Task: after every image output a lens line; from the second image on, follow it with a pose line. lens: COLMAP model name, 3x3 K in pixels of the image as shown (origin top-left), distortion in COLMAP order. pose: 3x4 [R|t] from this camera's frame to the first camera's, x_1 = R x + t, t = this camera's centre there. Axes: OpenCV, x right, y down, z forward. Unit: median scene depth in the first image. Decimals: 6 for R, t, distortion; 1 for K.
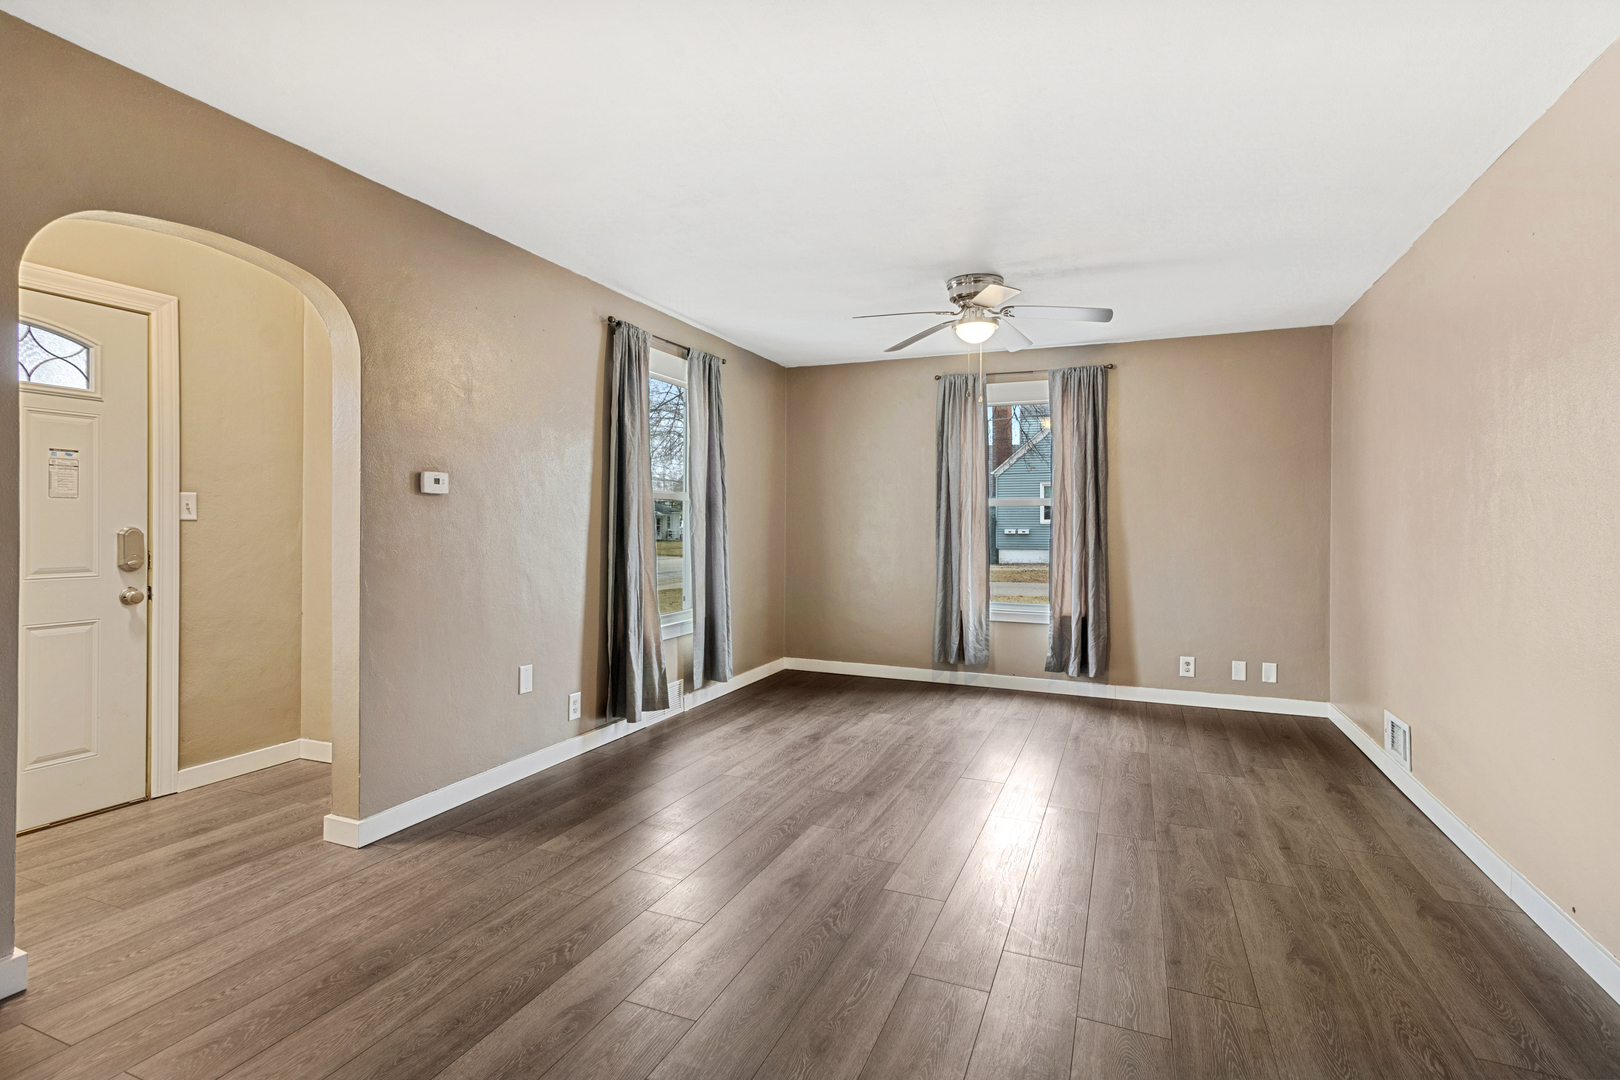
lens RADIAL K [[761.5, 0, 823.4], [0, 761.5, 525.3], [0, 0, 1]] dist [0.000771, 0.000794]
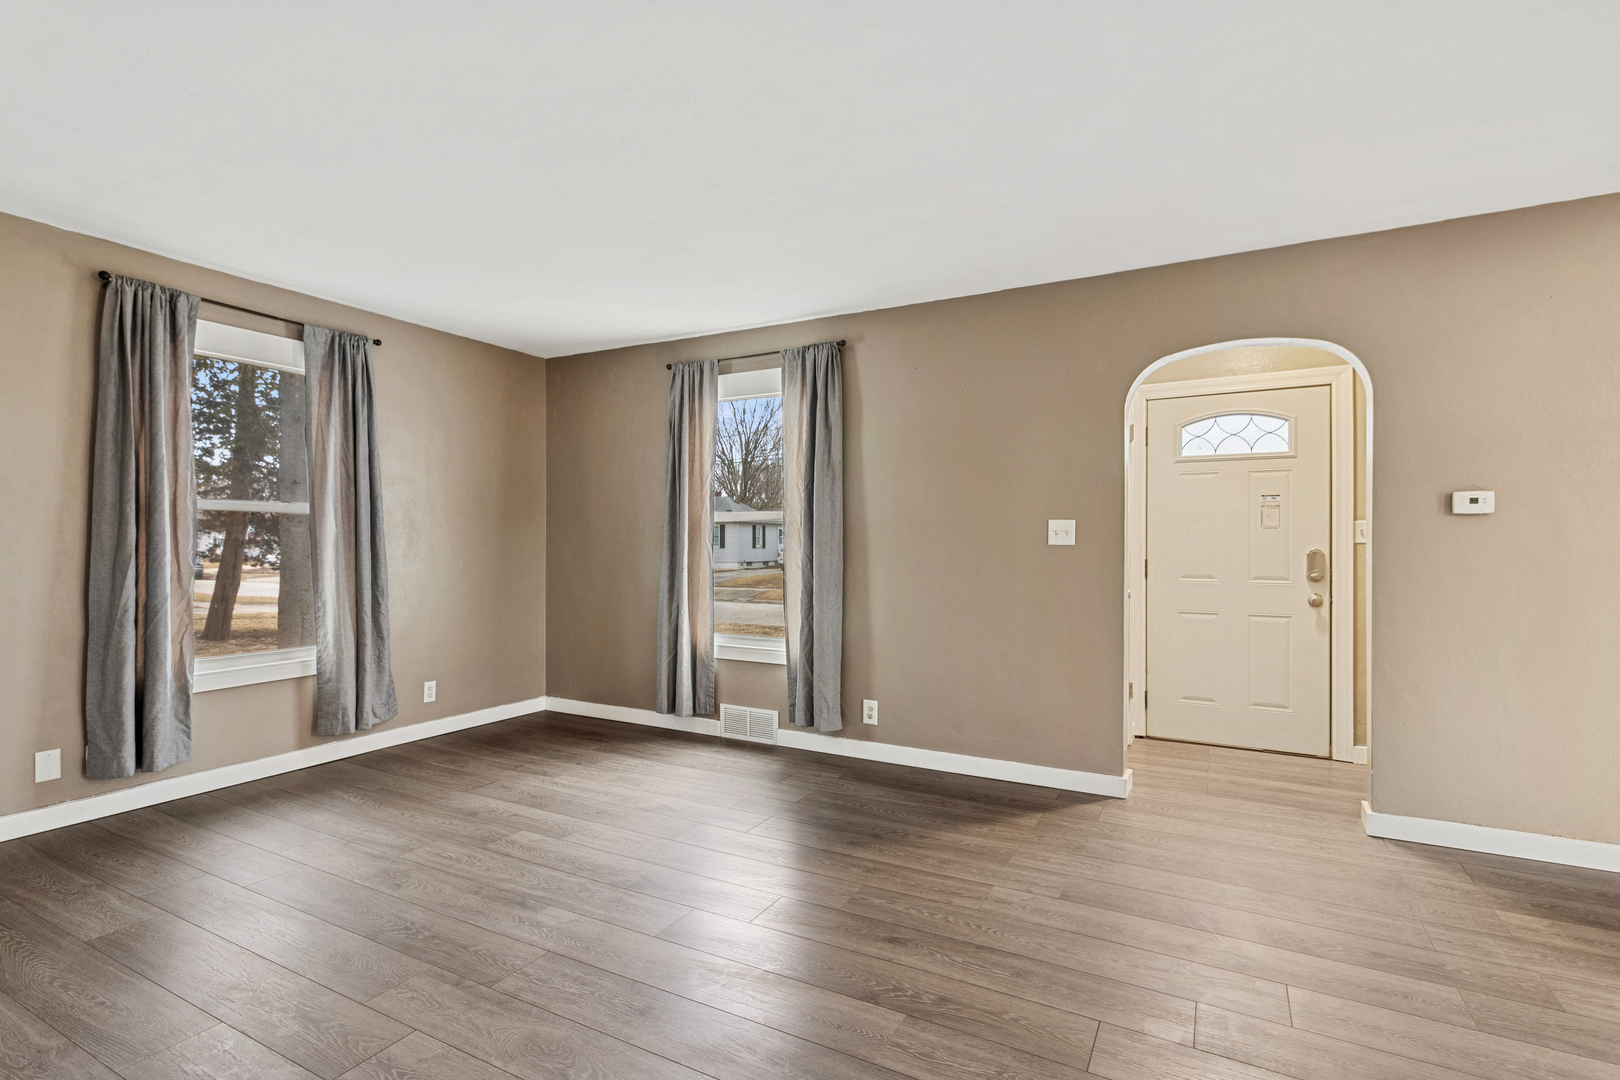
lens RADIAL K [[761.5, 0, 811.7], [0, 761.5, 545.2], [0, 0, 1]] dist [0.000771, 0.000794]
pose [[-0.096845, -0.004494, -0.995289, 0.540917], [-0.005508, 0.999977, -0.003979, 0.006594], [0.995284, 0.005097, -0.096868, 0.270812]]
